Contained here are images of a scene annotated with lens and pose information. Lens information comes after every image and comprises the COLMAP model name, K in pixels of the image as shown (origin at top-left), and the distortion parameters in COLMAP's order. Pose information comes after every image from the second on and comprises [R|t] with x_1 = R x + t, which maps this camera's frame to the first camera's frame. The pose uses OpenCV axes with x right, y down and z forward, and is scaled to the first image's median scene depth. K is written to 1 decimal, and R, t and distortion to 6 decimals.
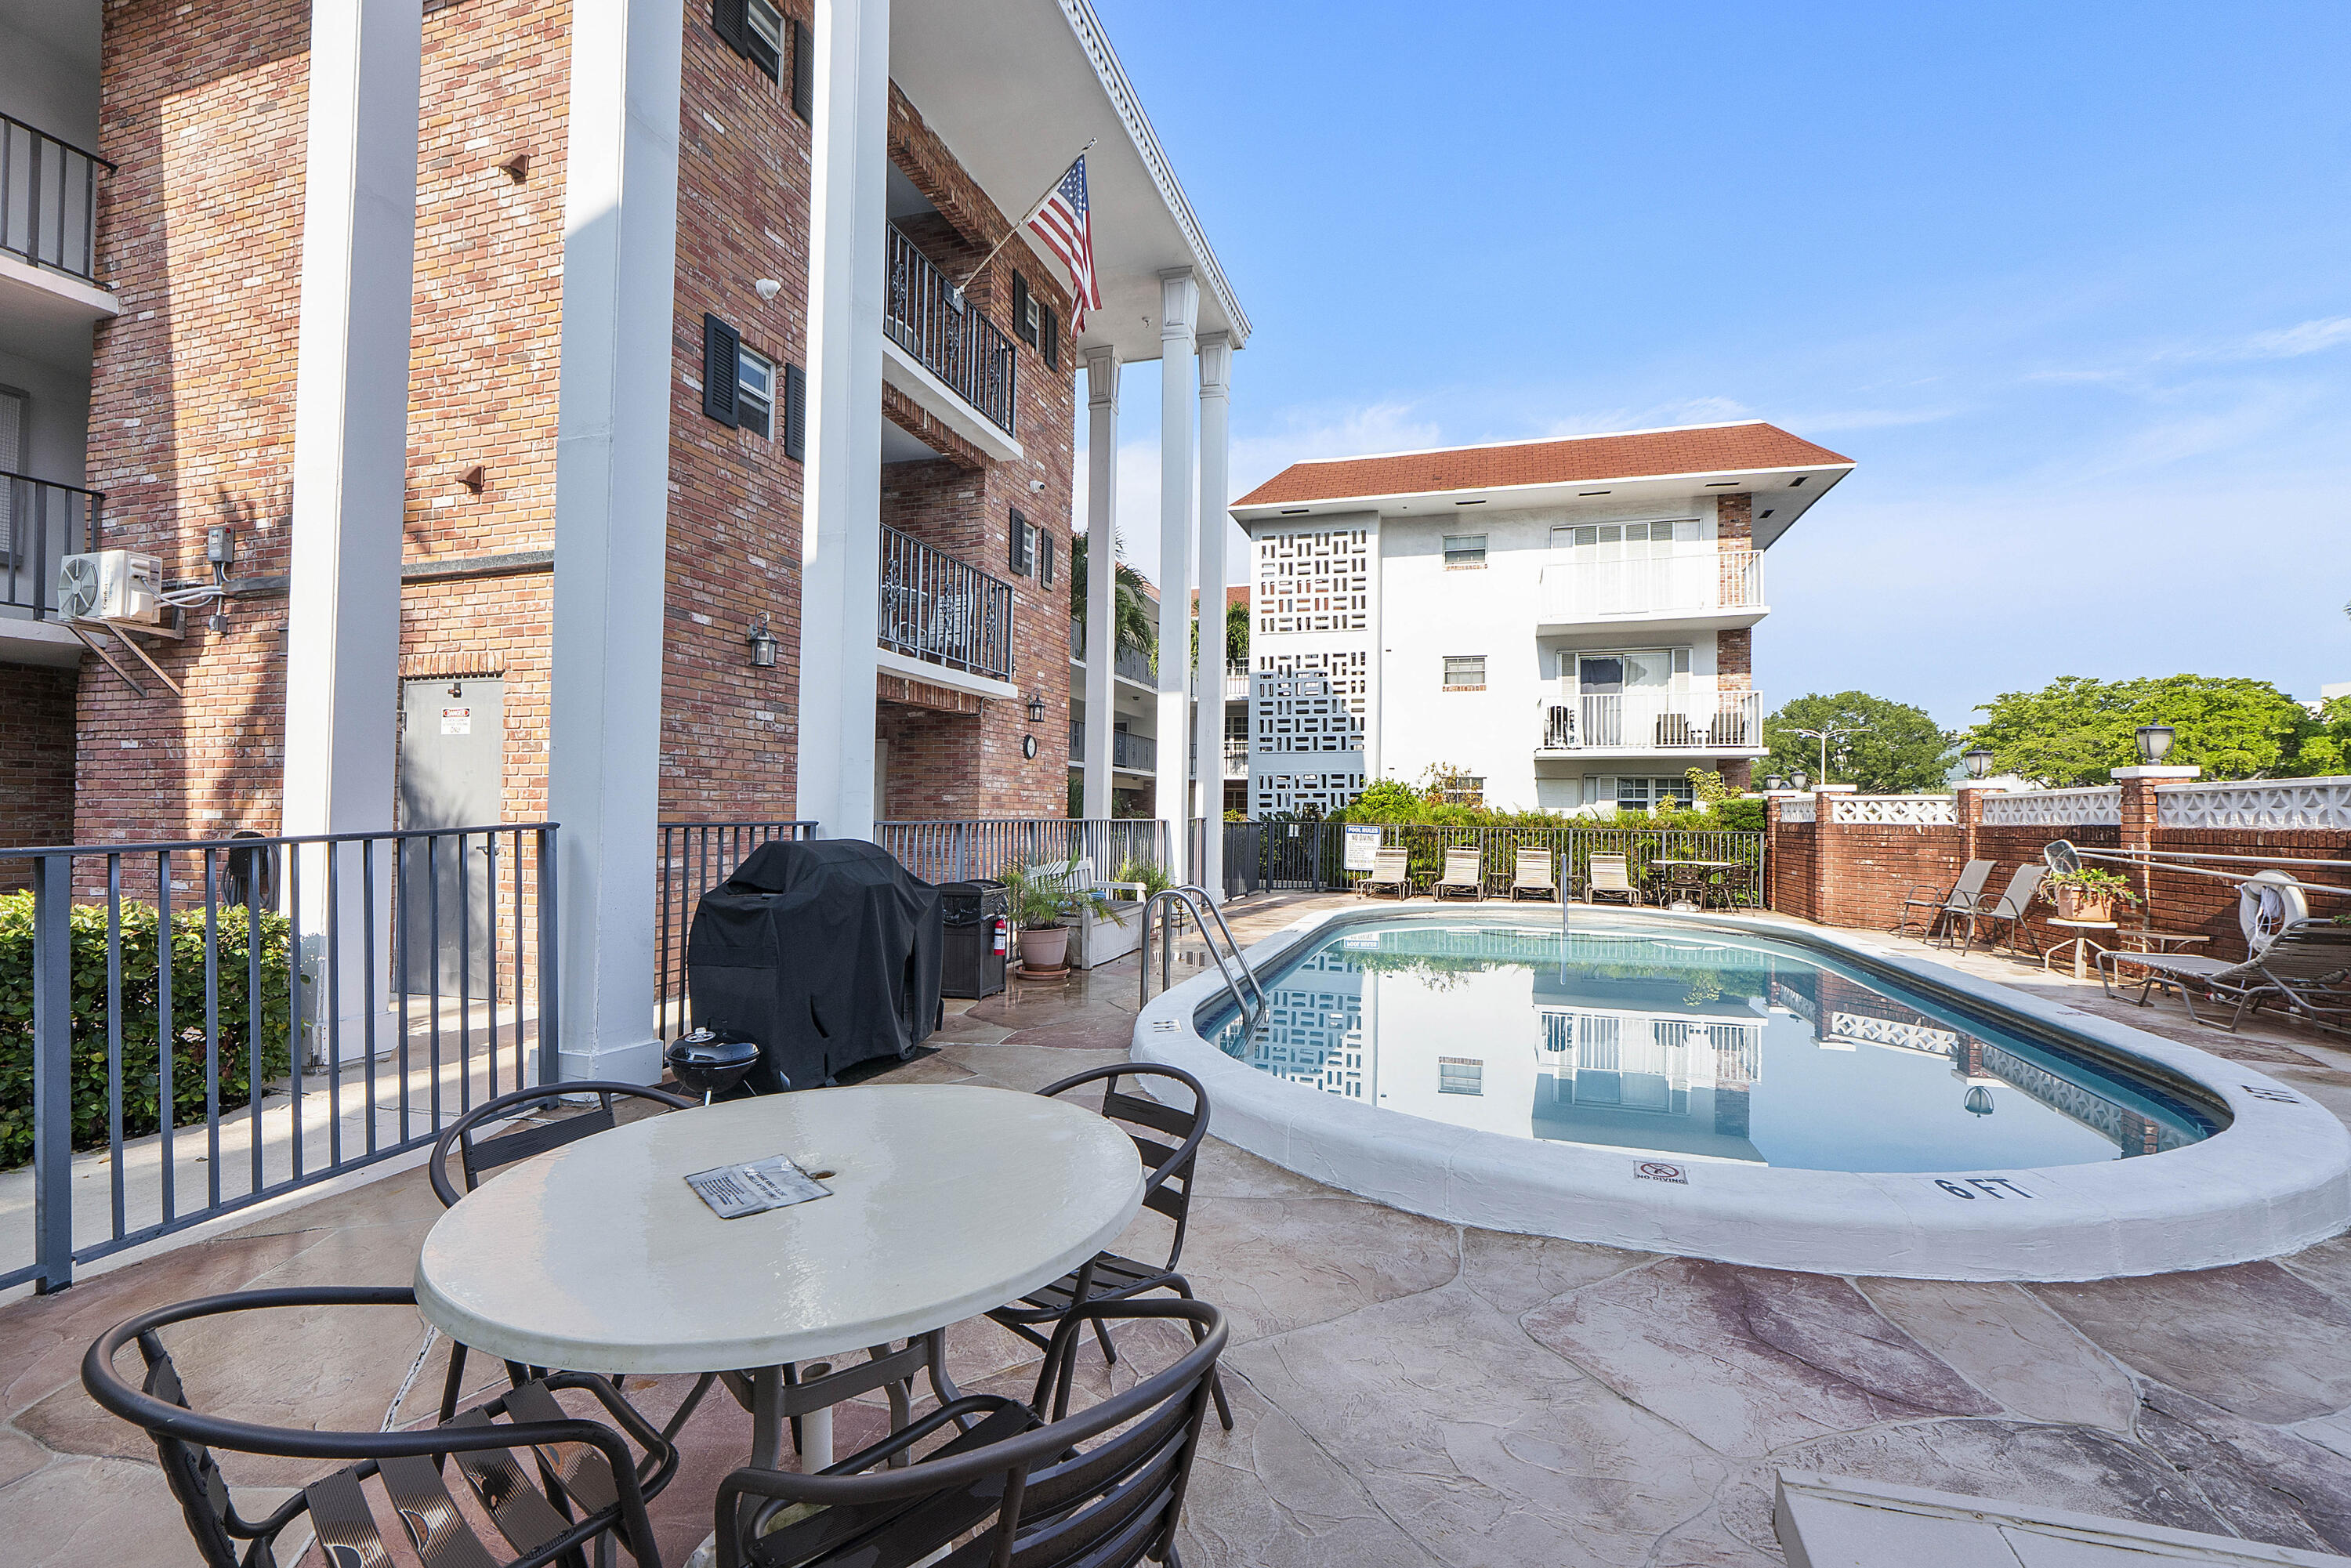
lens RADIAL K [[1032.7, 0, 1187.3], [0, 1032.7, 762.9], [0, 0, 1]] dist [-0.005053, -0.000185]
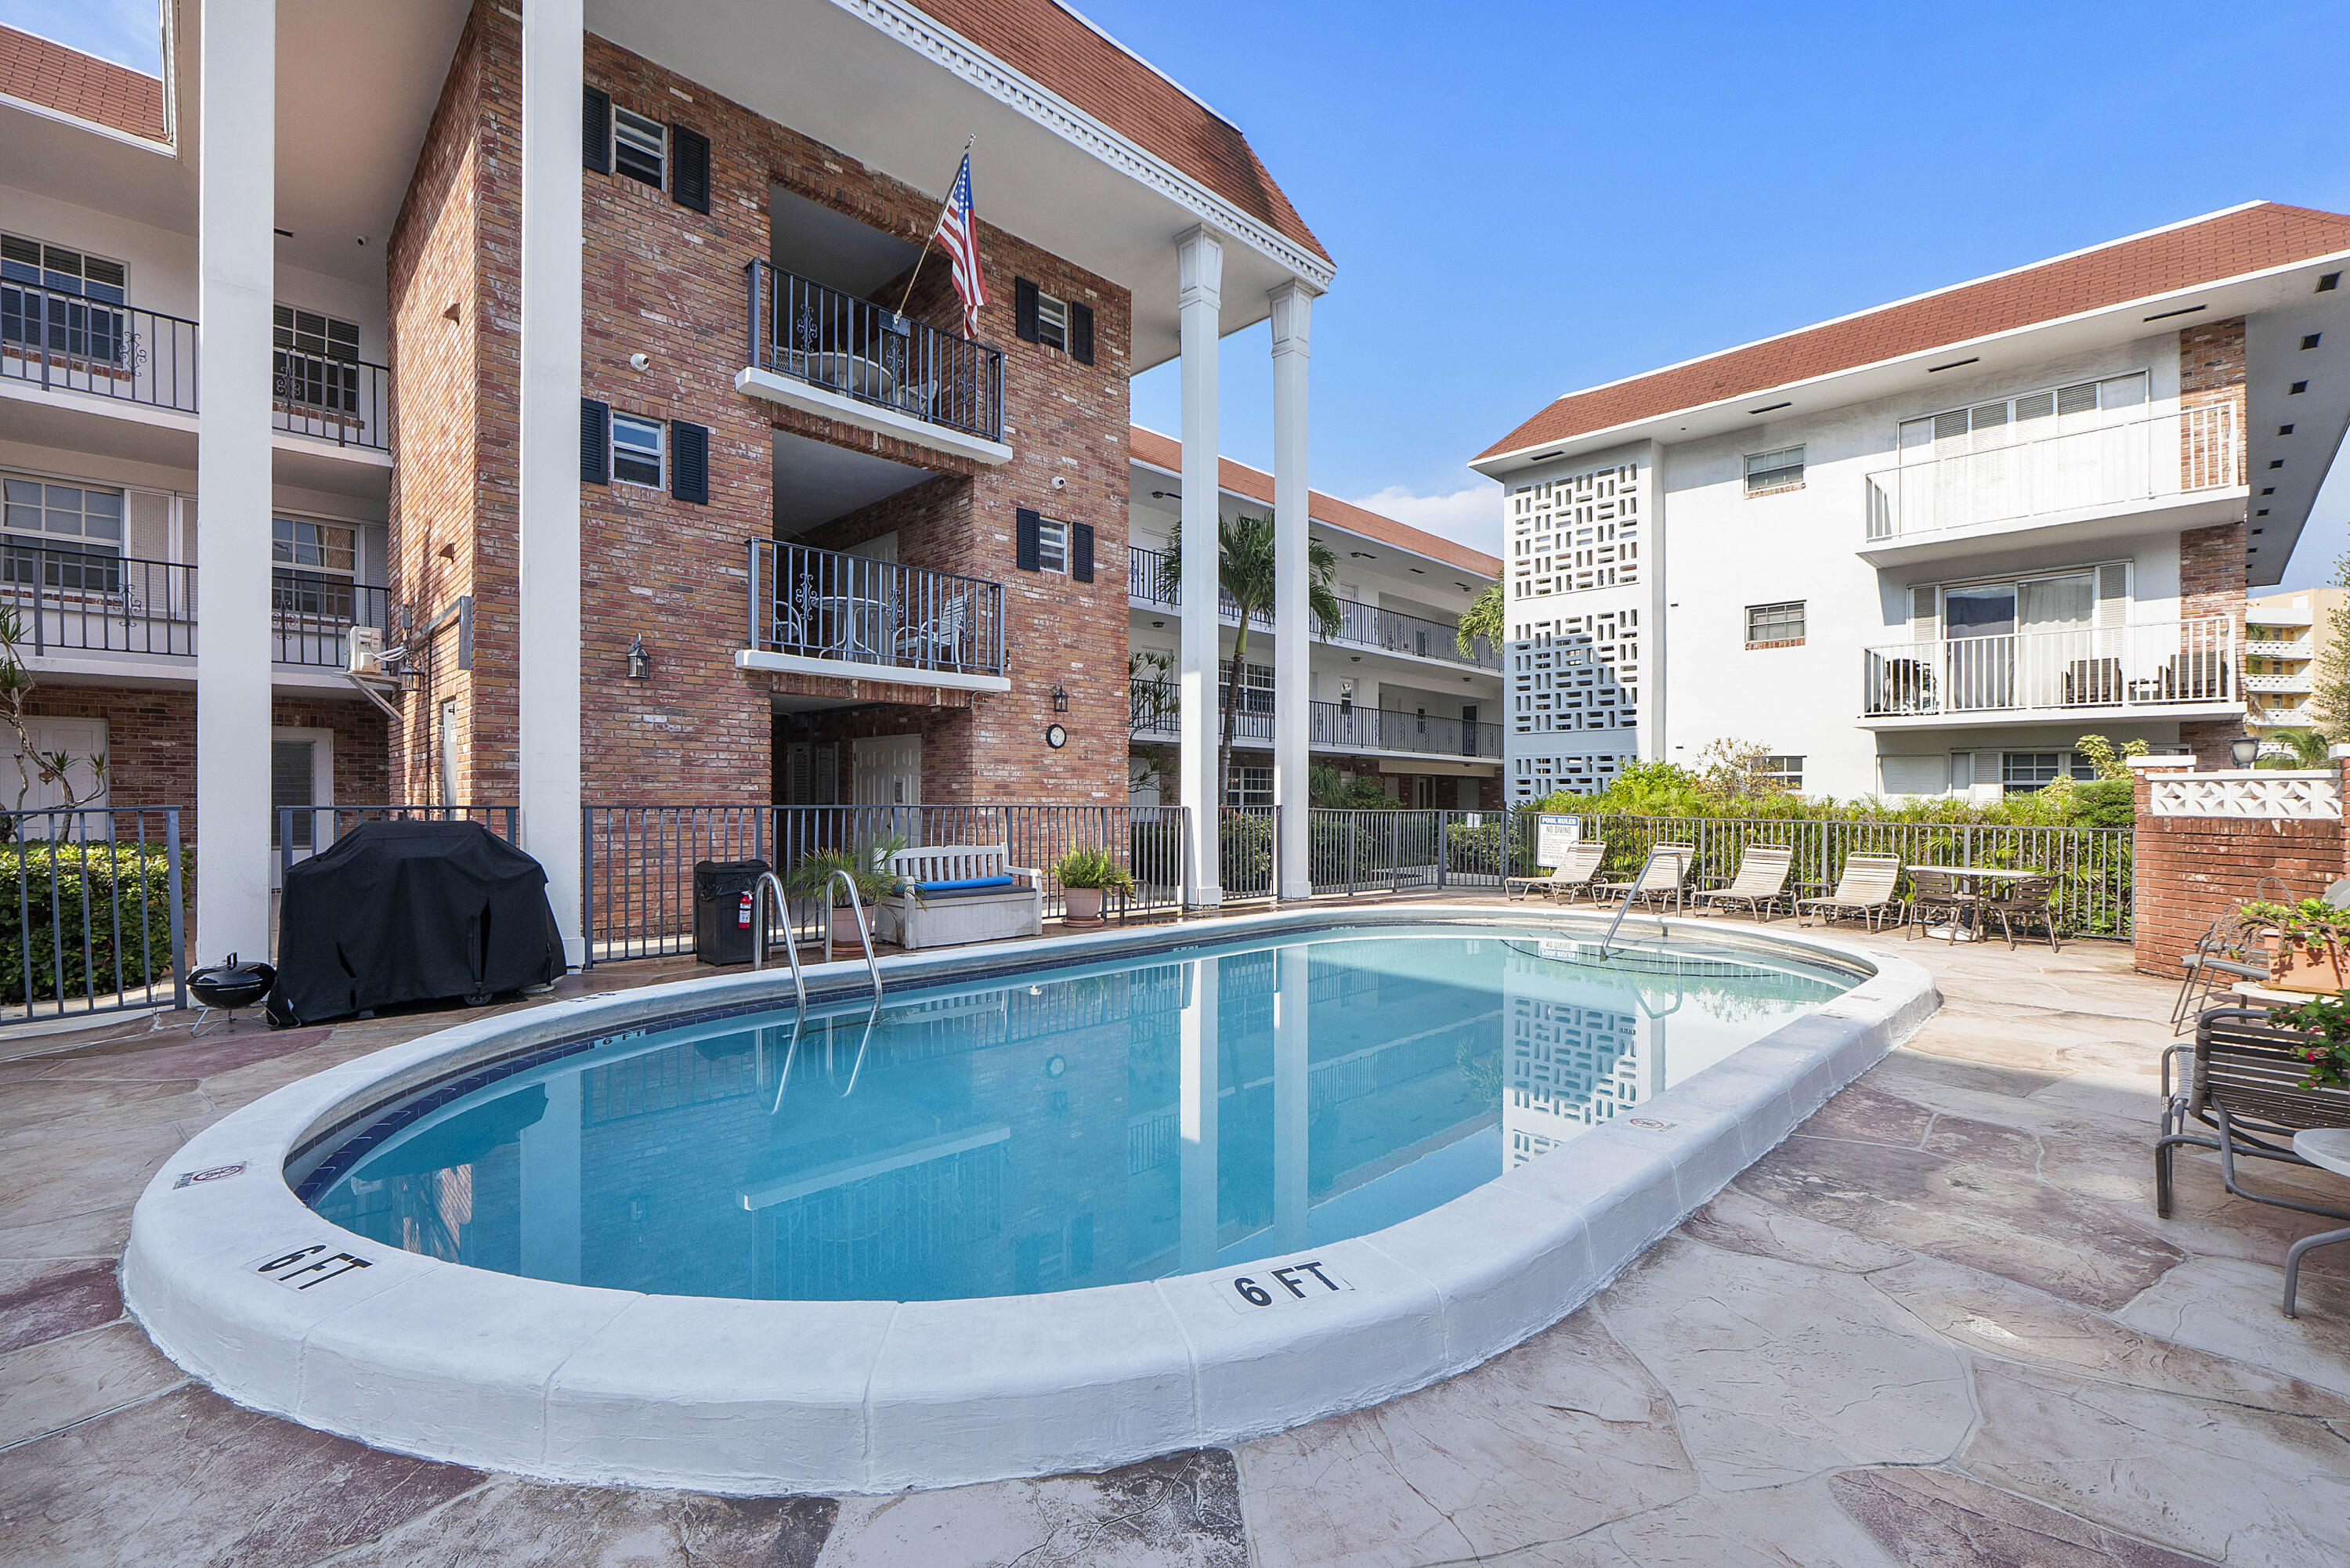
lens RADIAL K [[1015.8, 0, 1156.6], [0, 1015.8, 769.6], [0, 0, 1]] dist [-0.006586, -0.000795]
pose [[0.872988, -0.015139, -0.487506, 0.249525], [0.023170, 0.999677, 0.010447, 0.005516], [0.487191, -0.020416, 0.873057, 0.093527]]
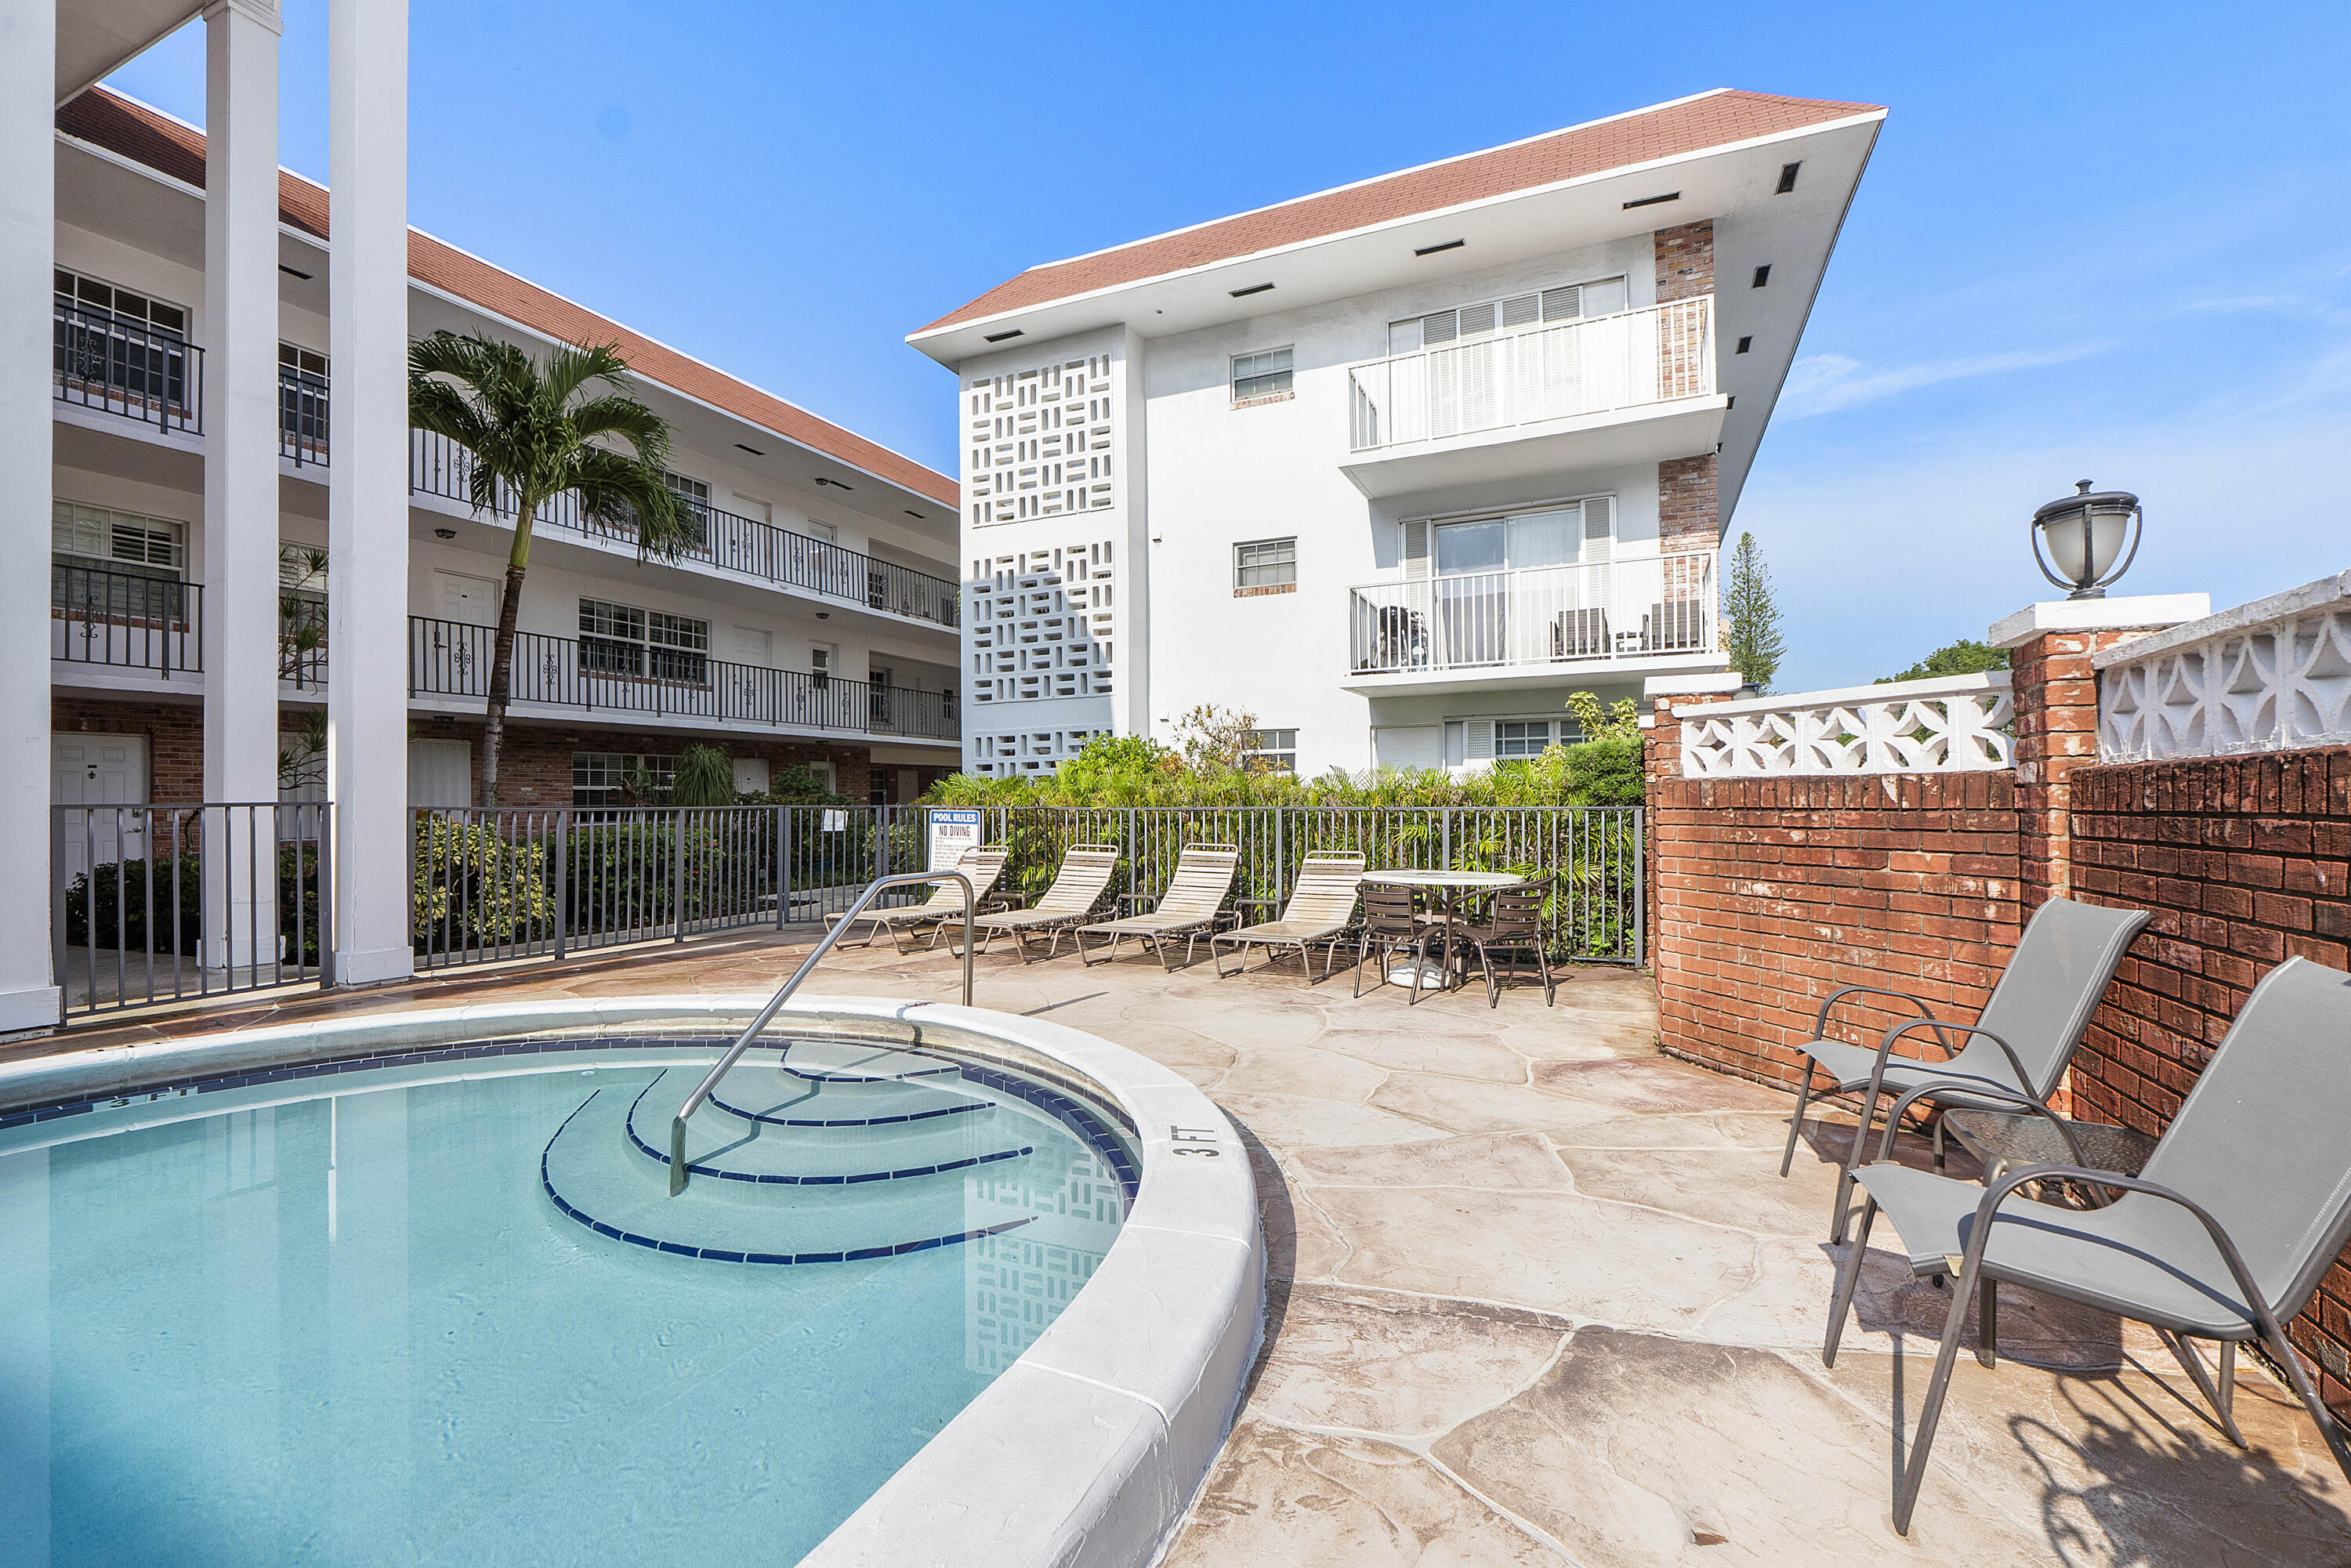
lens RADIAL K [[1024.3, 0, 1180.7], [0, 1024.3, 758.0], [0, 0, 1]] dist [-0.006131, -0.000082]
pose [[0.991803, -0.027503, -0.124782, 0.315605], [0.028630, 0.999564, 0.007248, 0.027376], [0.124528, -0.010762, 0.992158, 0.392398]]
